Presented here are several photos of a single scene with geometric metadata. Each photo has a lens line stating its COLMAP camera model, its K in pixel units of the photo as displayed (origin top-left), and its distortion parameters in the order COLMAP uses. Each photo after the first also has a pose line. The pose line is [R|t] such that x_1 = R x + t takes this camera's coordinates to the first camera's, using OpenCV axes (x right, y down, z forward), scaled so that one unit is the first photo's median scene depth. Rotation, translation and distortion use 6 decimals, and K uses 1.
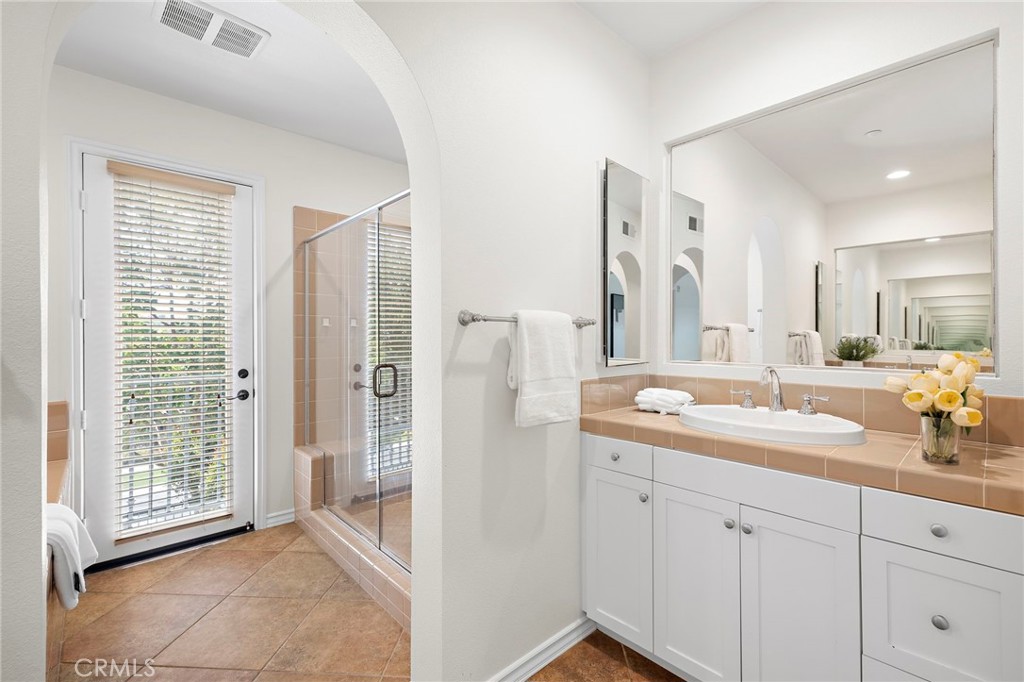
lens RADIAL K [[434.7, 0, 507.5], [0, 434.7, 344.4], [0, 0, 1]] dist [0.002711, -0.000034]
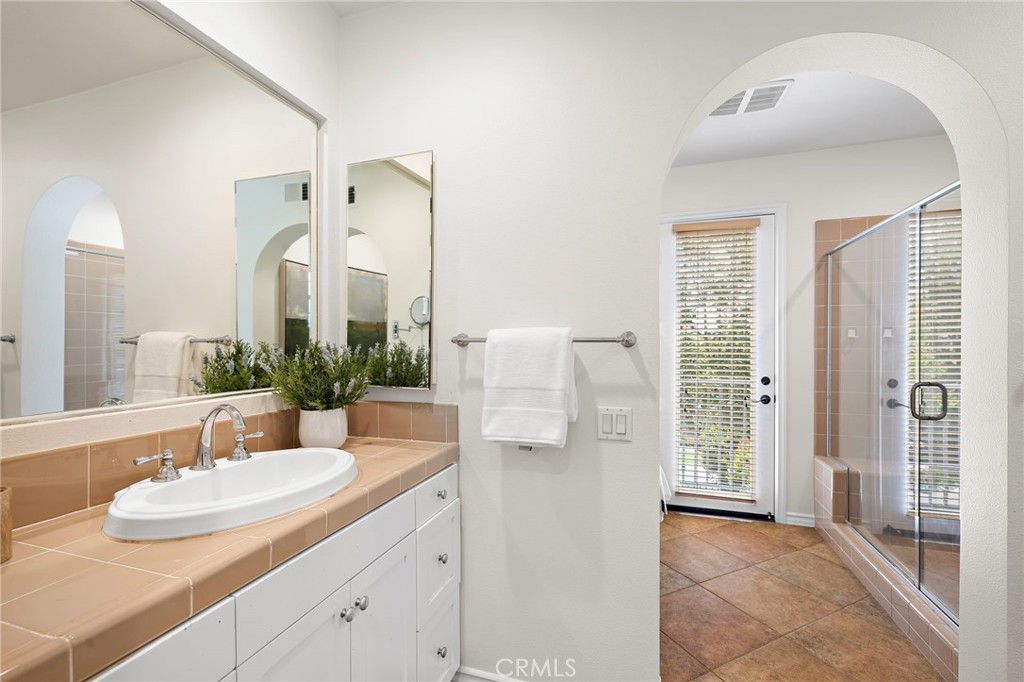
lens RADIAL K [[434.7, 0, 507.5], [0, 434.7, 344.4], [0, 0, 1]] dist [0.002711, -0.000034]
pose [[0.478962, 0.000396, -0.877836, 0.070749], [-0.010090, 0.999936, -0.005054, -0.015669], [0.877778, 0.011278, 0.478935, -0.143613]]
